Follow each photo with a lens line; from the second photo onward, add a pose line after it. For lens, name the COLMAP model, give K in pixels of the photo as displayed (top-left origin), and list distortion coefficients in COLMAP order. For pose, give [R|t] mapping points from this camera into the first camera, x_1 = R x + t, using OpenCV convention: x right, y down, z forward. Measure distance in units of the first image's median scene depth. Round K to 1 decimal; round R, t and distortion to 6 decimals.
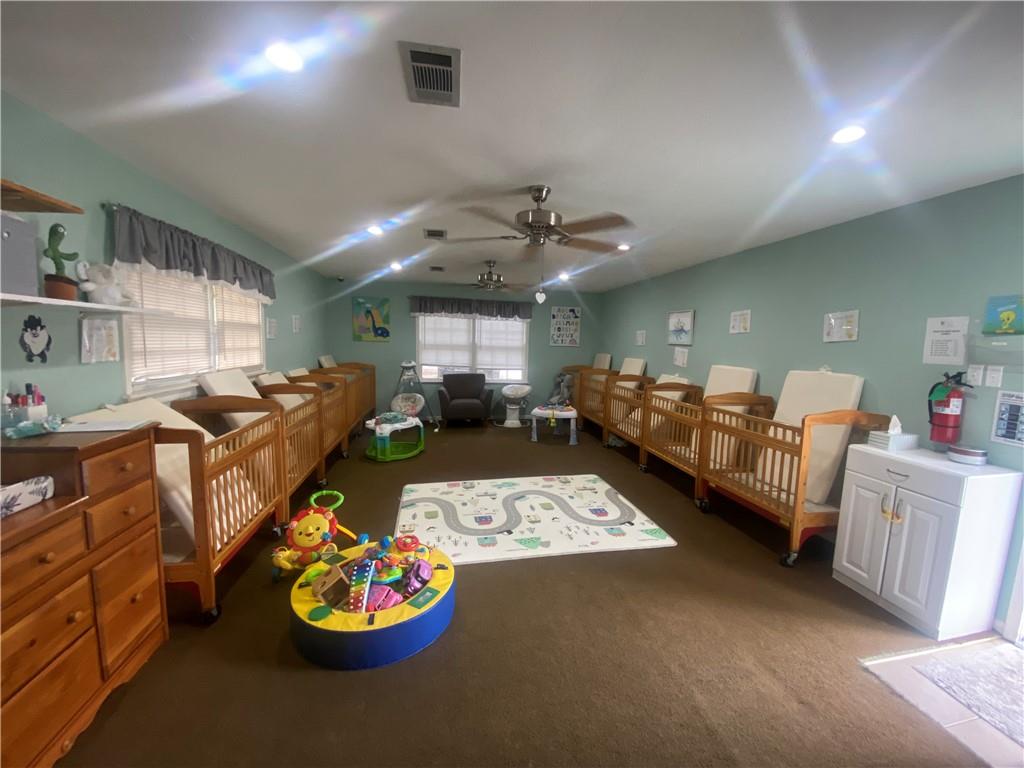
lens RADIAL K [[413.4, 0, 514.7], [0, 413.4, 384.8], [0, 0, 1]] dist [0.049002, -0.035816]
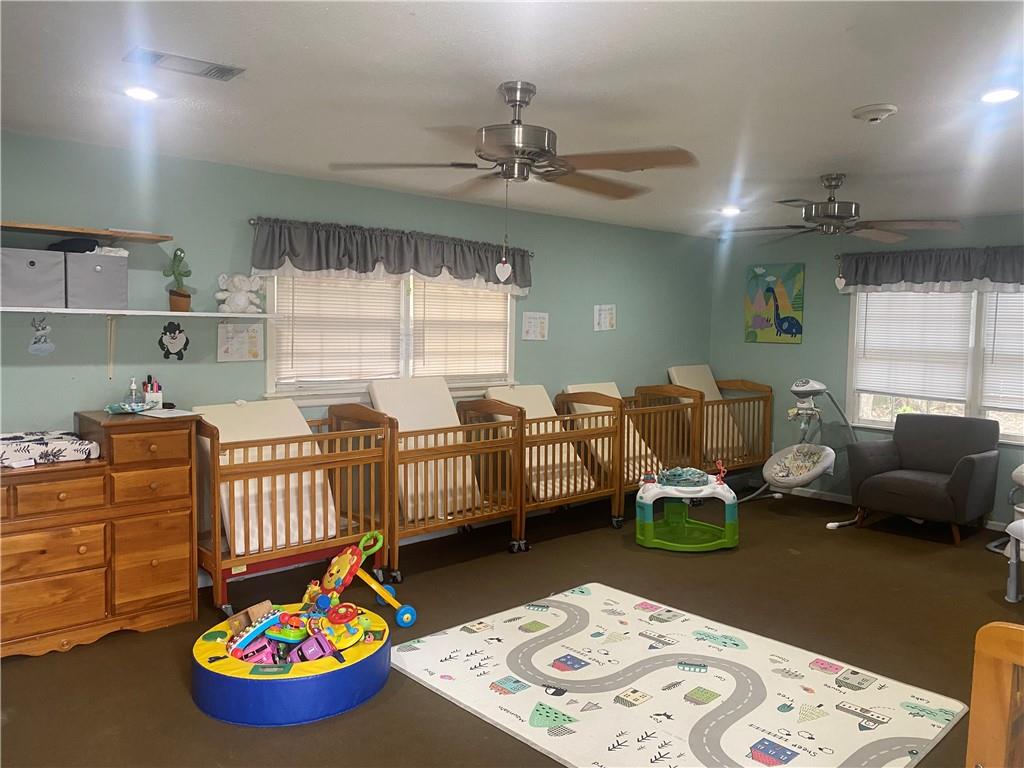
lens RADIAL K [[789.1, 0, 512.0], [0, 789.1, 384.0], [0, 0, 1]] dist [0.012028, 0.000856]
pose [[0.510002, 0.050612, -0.858683, 0.776942], [-0.092994, 0.995661, 0.003453, -0.045283], [0.855132, 0.078092, 0.512495, 0.356987]]
